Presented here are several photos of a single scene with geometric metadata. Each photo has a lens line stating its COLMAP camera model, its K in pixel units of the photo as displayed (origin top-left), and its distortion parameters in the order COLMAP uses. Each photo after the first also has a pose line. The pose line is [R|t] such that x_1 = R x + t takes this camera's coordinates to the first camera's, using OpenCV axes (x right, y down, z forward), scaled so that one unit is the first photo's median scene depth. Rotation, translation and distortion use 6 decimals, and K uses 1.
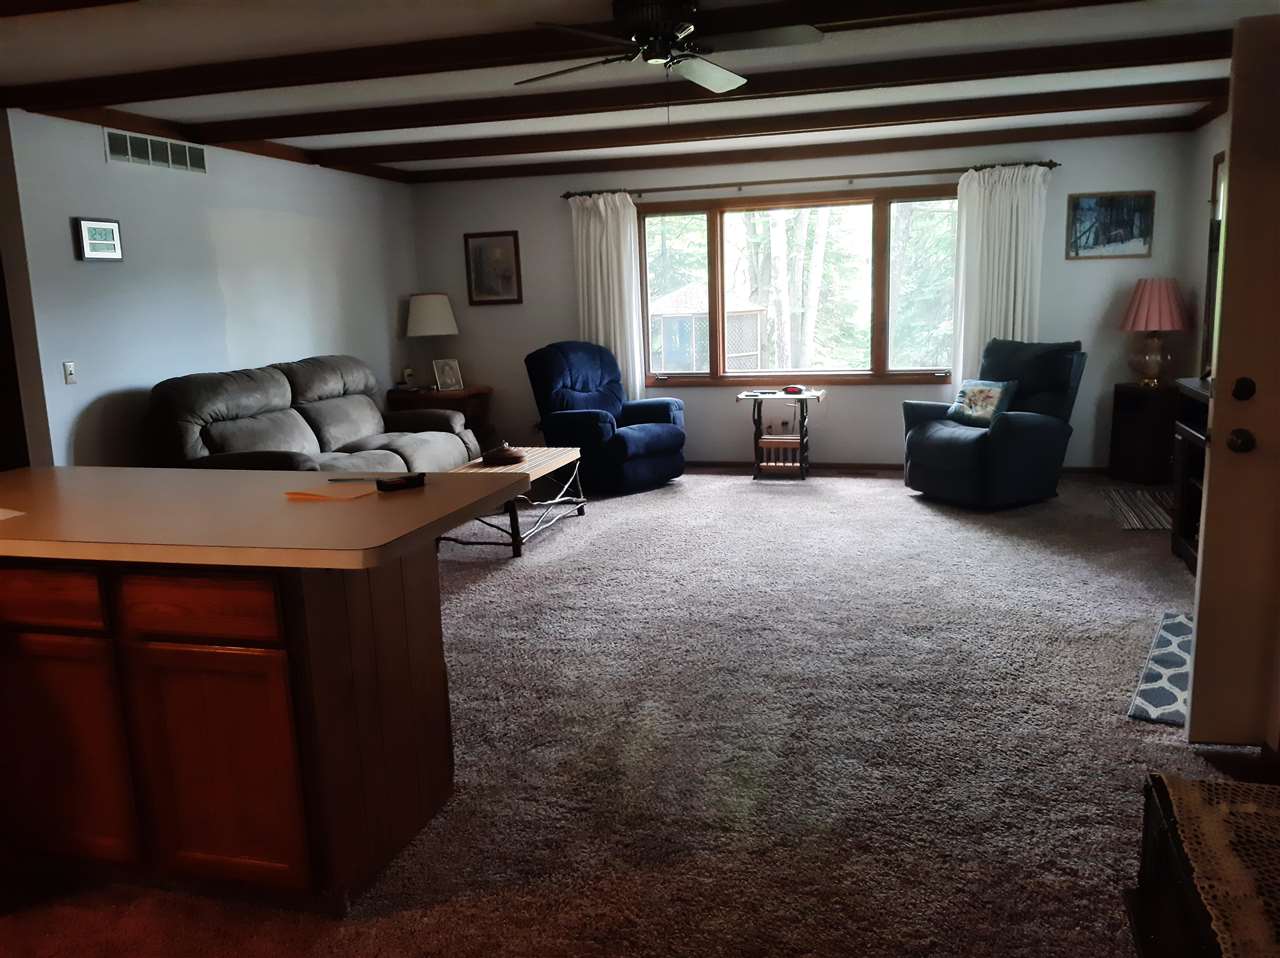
lens RADIAL K [[990.1, 0, 640.0], [0, 990.1, 479.0], [0, 0, 1]] dist [0.083553, -0.151434]
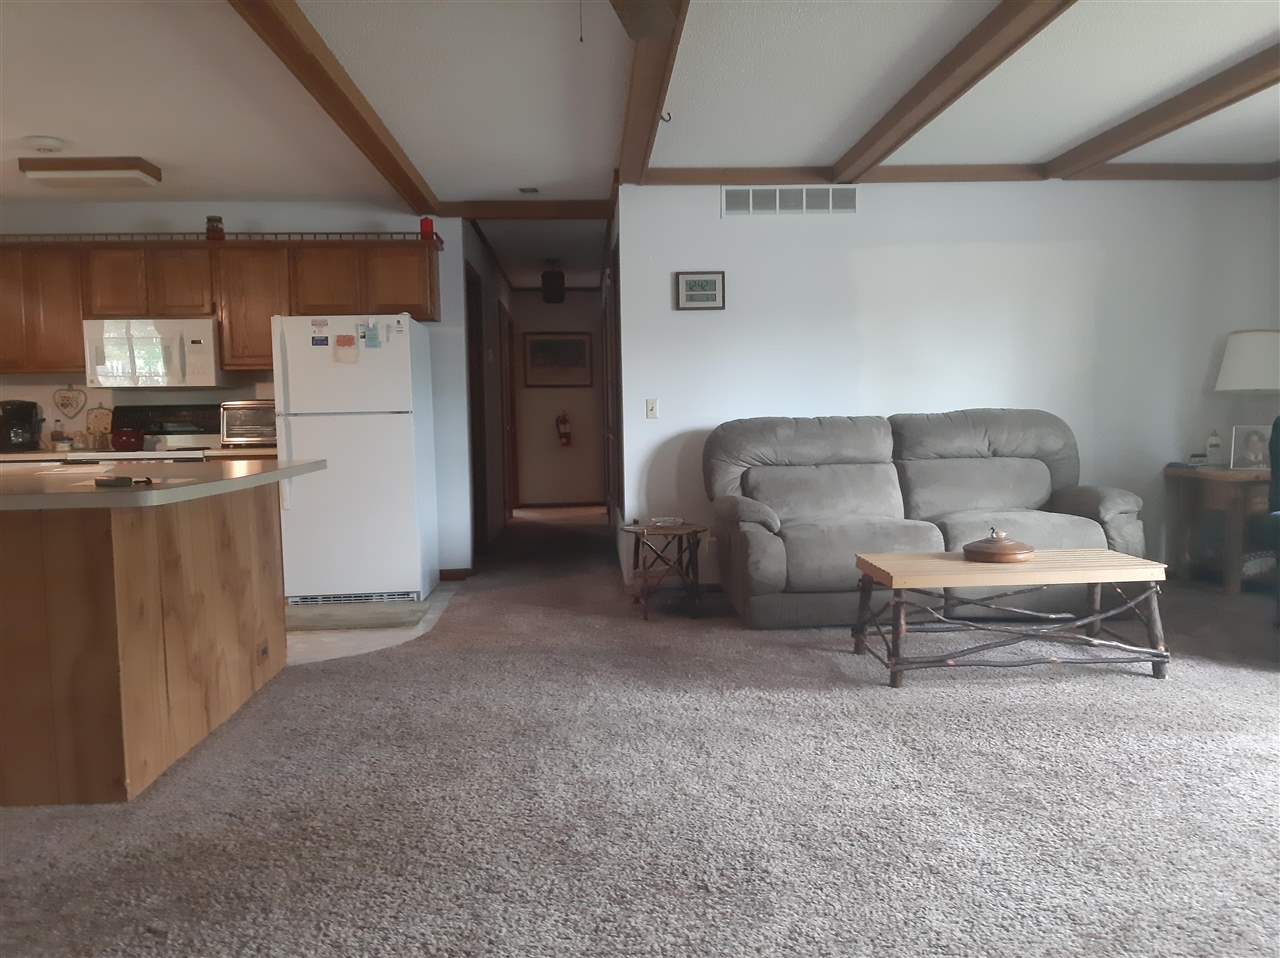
lens RADIAL K [[990.1, 0, 640.0], [0, 990.1, 479.0], [0, 0, 1]] dist [0.083553, -0.151434]
pose [[0.341228, 0.088193, -0.935834, 0.435112], [-0.160621, 0.986417, 0.034393, -0.057551], [0.926156, 0.138579, 0.350758, 0.540266]]
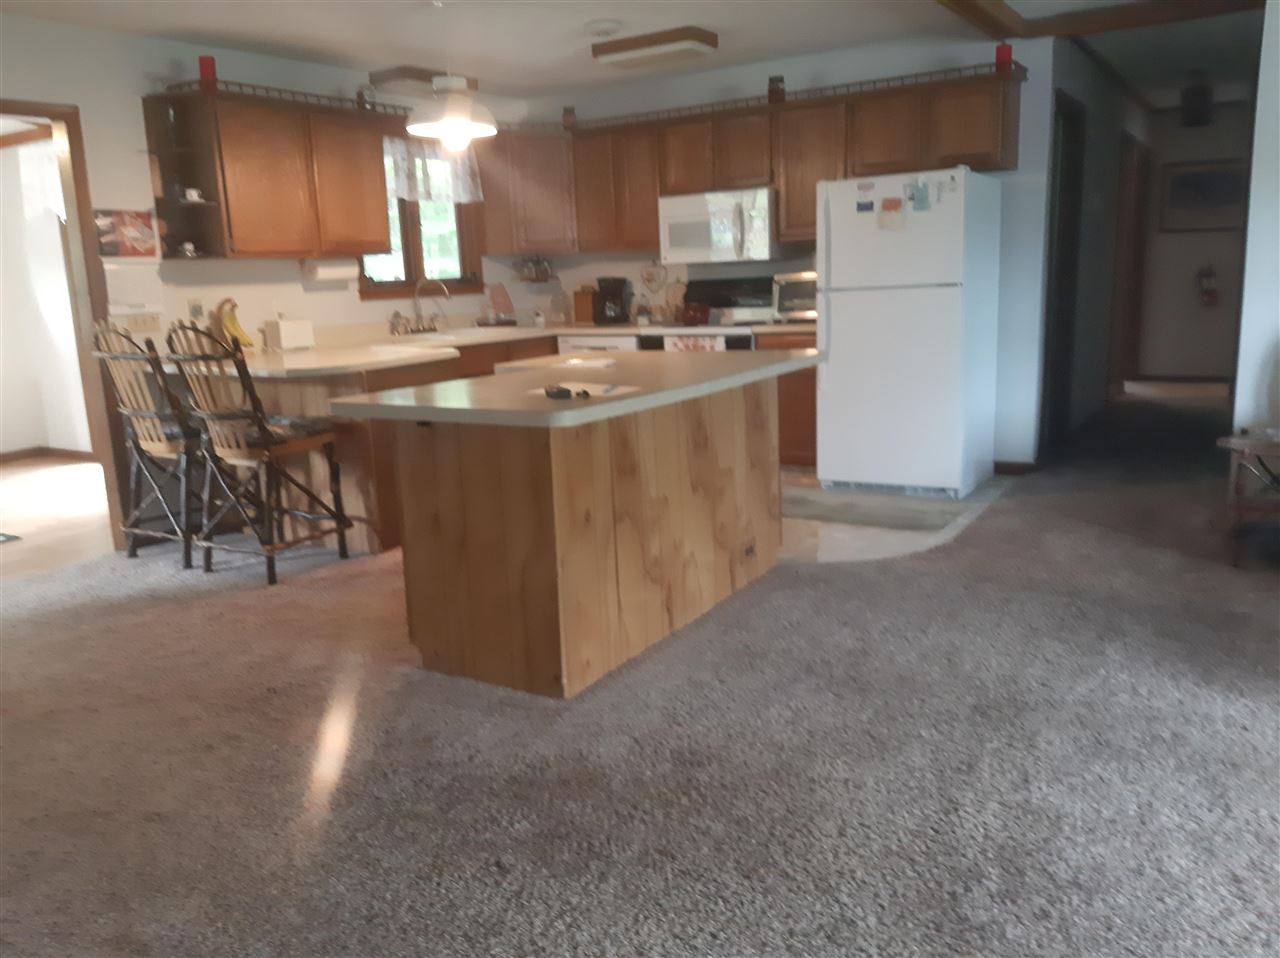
lens RADIAL K [[990.1, 0, 640.0], [0, 990.1, 479.0], [0, 0, 1]] dist [0.083553, -0.151434]
pose [[-0.270279, 0.235724, -0.933479, 0.343709], [-0.122025, 0.953359, 0.276075, -0.097049], [0.955018, 0.188525, -0.228908, 0.632846]]
